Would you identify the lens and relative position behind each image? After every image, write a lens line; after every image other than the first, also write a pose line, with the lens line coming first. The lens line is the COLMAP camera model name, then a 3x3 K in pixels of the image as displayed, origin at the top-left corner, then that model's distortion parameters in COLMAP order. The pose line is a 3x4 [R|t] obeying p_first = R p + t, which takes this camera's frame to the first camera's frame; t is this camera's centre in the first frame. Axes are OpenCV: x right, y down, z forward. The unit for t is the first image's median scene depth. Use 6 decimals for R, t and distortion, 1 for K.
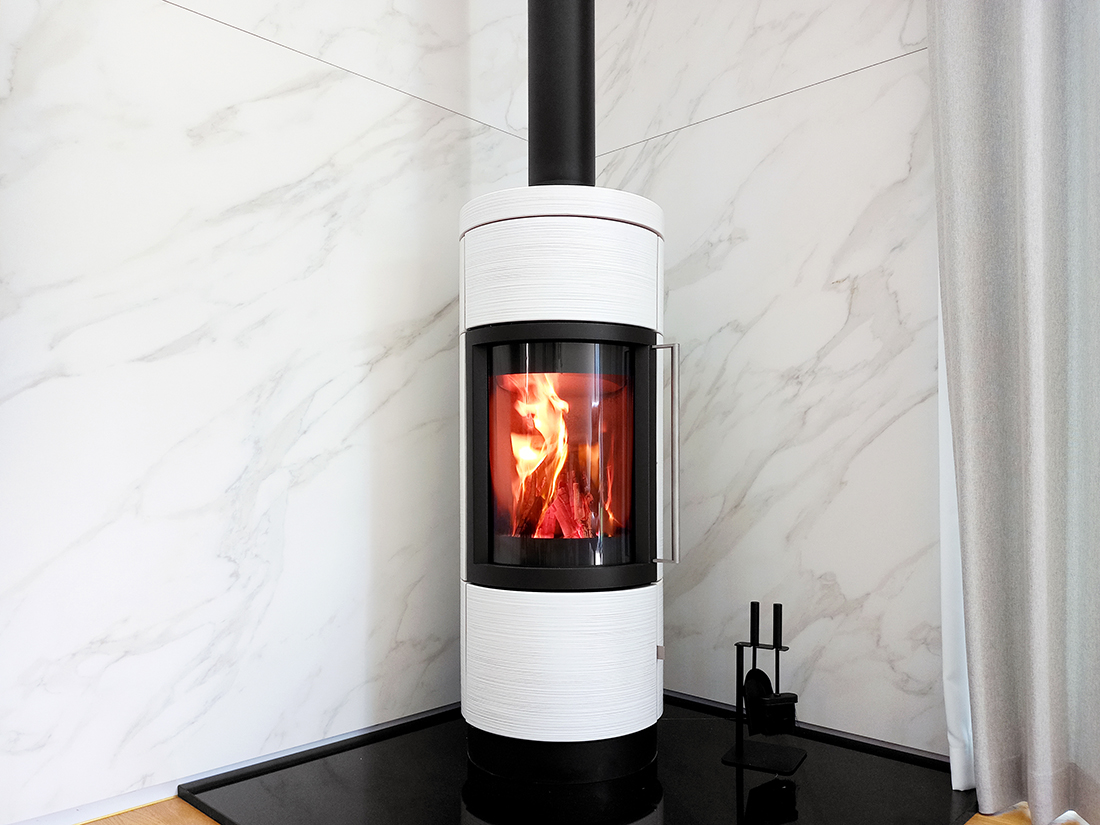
lens RADIAL K [[883.7, 0, 556.2], [0, 883.7, 373.5], [0, 0, 1]] dist [0.050895, -0.008644]
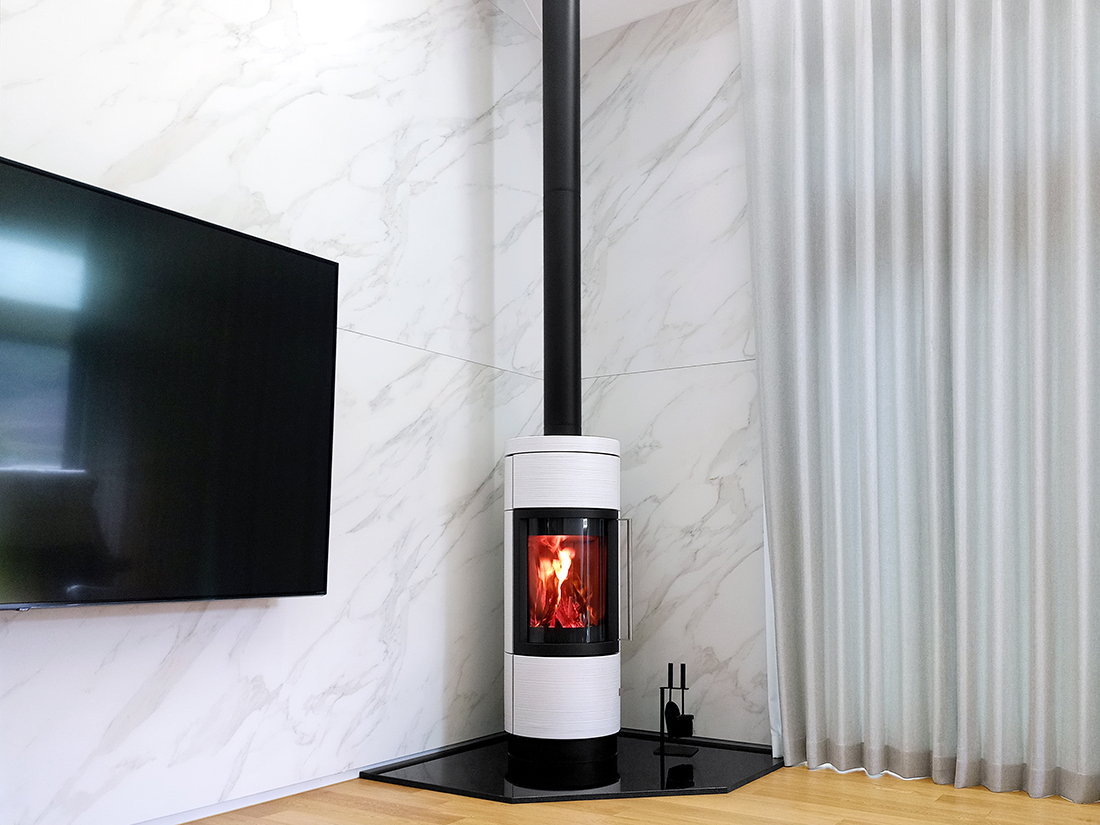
lens RADIAL K [[883.7, 0, 556.2], [0, 883.7, 373.5], [0, 0, 1]] dist [0.050895, -0.008644]
pose [[0.990927, 0.023763, 0.132282, -0.255669], [-0.009332, 0.994035, -0.108659, -0.127090], [-0.134075, 0.106438, 0.985238, -0.798660]]
